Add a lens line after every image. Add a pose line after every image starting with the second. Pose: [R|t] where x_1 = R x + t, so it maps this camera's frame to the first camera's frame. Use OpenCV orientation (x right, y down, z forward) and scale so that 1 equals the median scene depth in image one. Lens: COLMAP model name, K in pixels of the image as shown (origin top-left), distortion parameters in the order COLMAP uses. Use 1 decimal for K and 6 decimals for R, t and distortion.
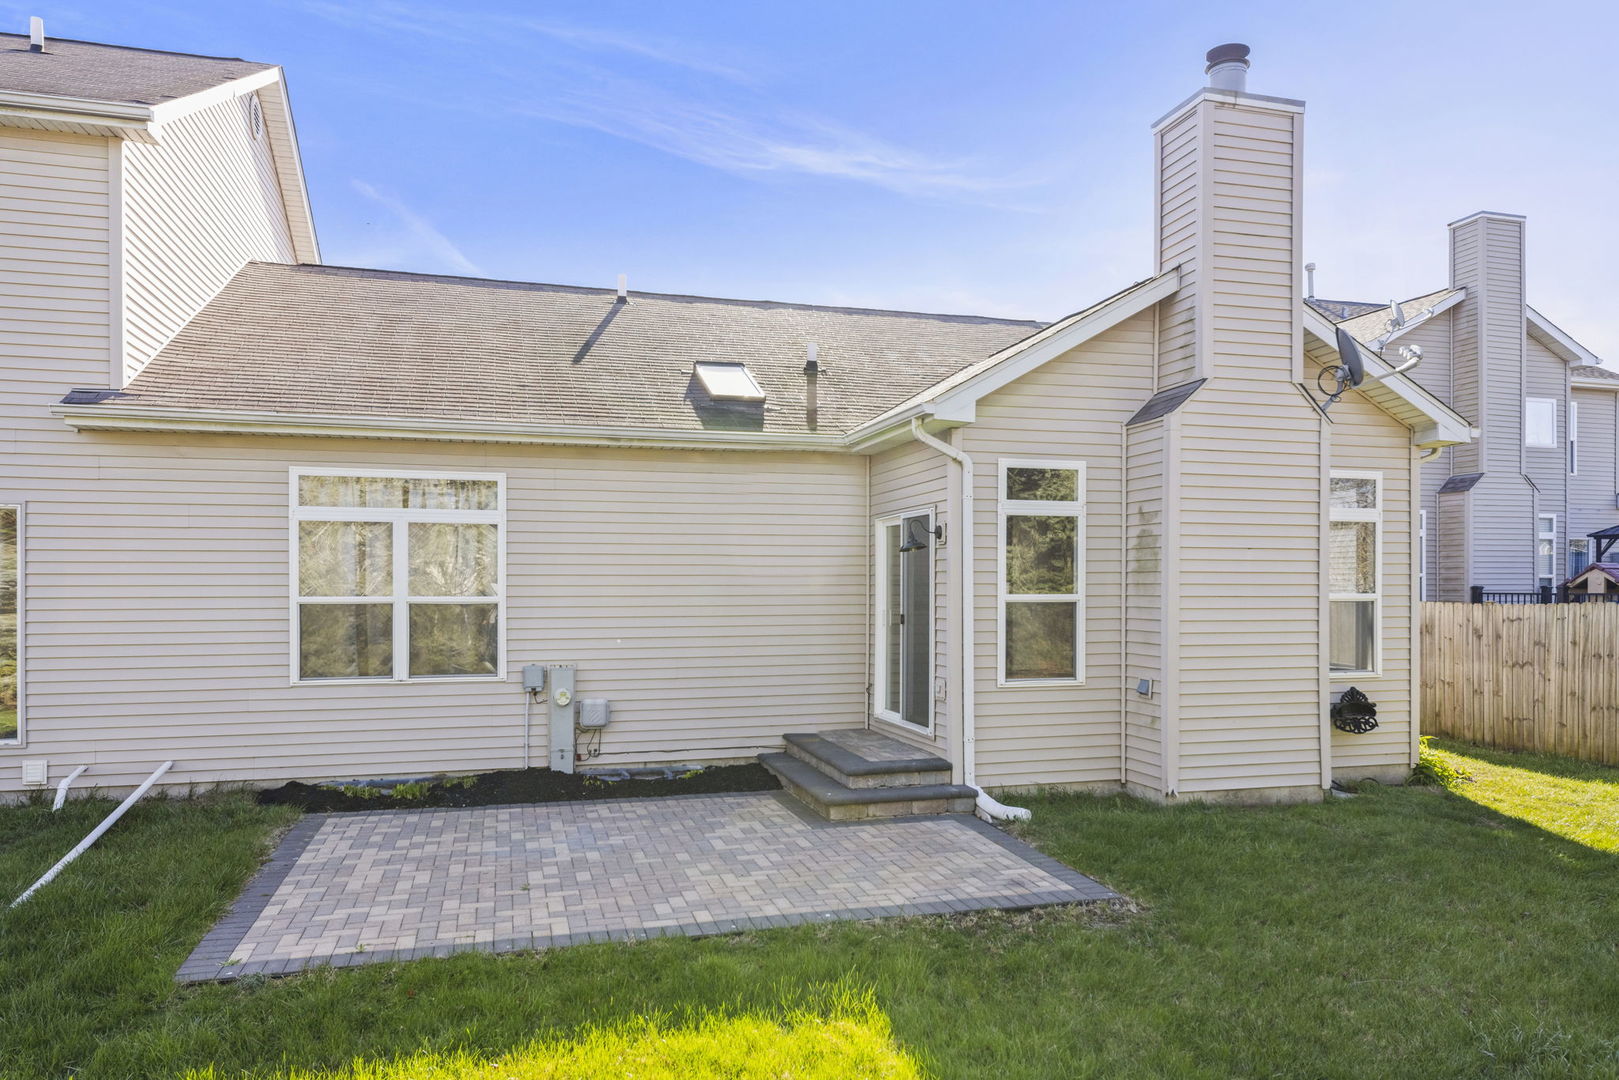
lens RADIAL K [[1099.6, 0, 807.5], [0, 1099.6, 599.3], [0, 0, 1]] dist [0.012614, 0.006081]
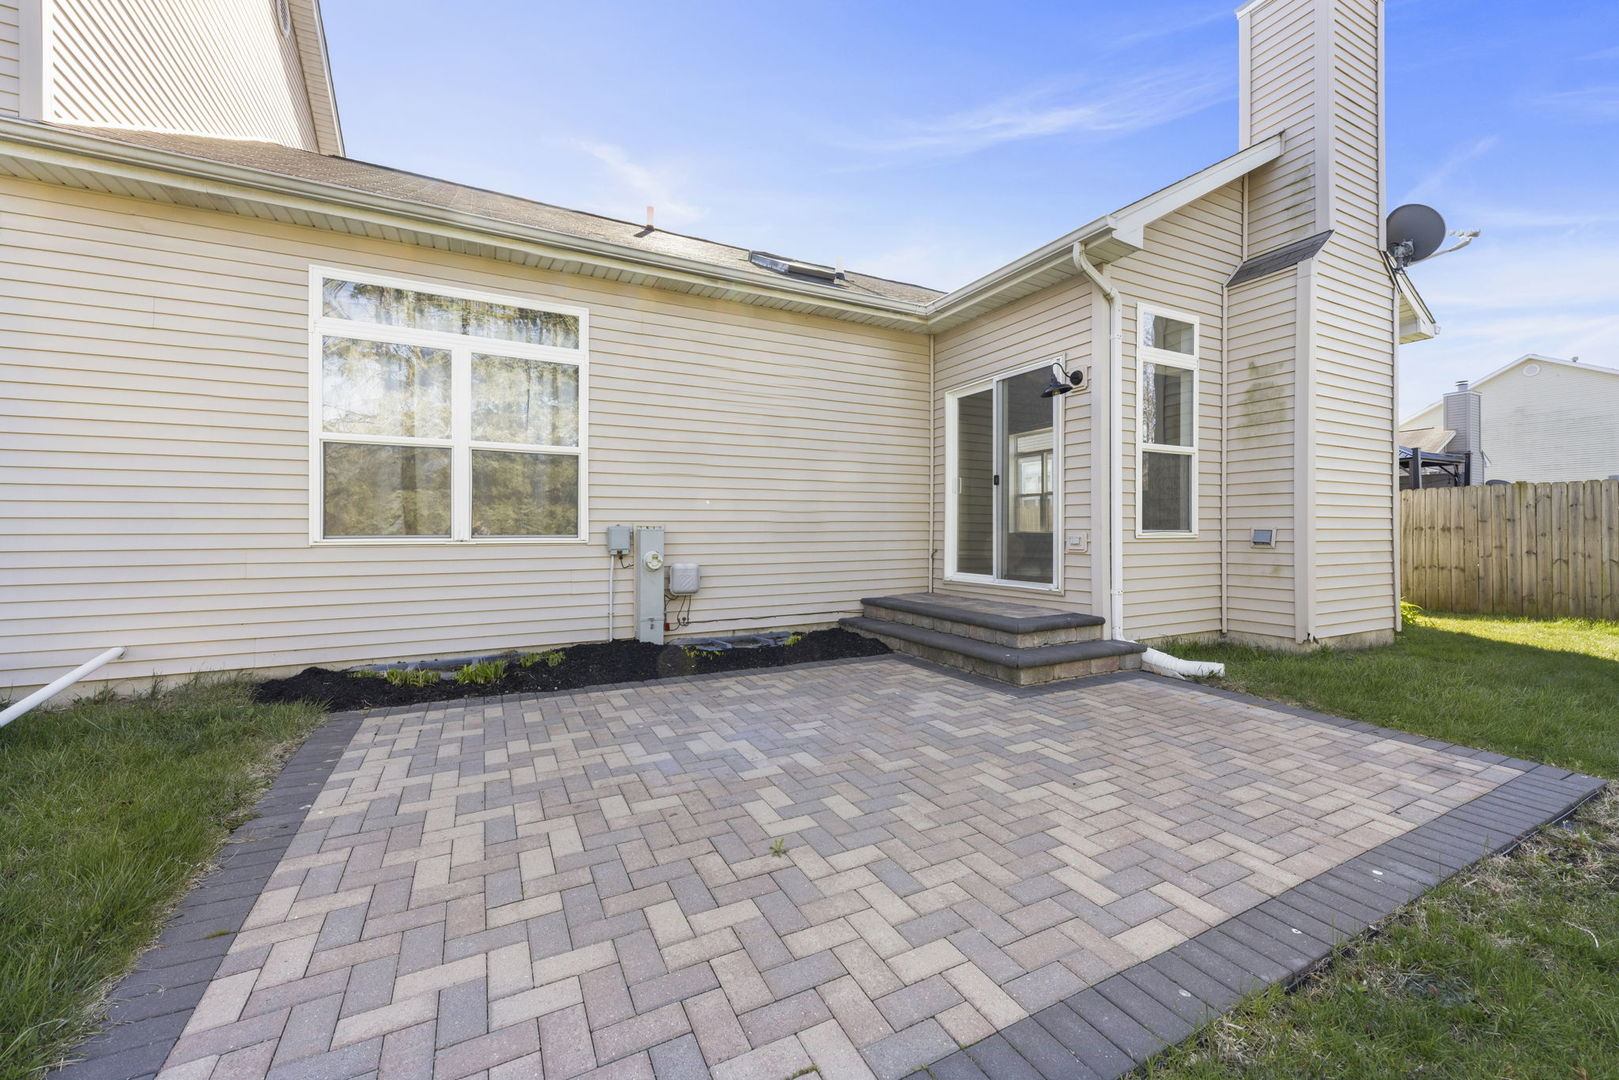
lens RADIAL K [[641.2, 0, 809.0], [0, 641.2, 529.9], [0, 0, 1]] dist [0.008782, -0.001999]
pose [[0.979180, -0.002106, 0.202983, -0.231526], [0.005337, 0.999868, -0.015375, 0.082407], [-0.202924, 0.016139, 0.979062, 0.517716]]
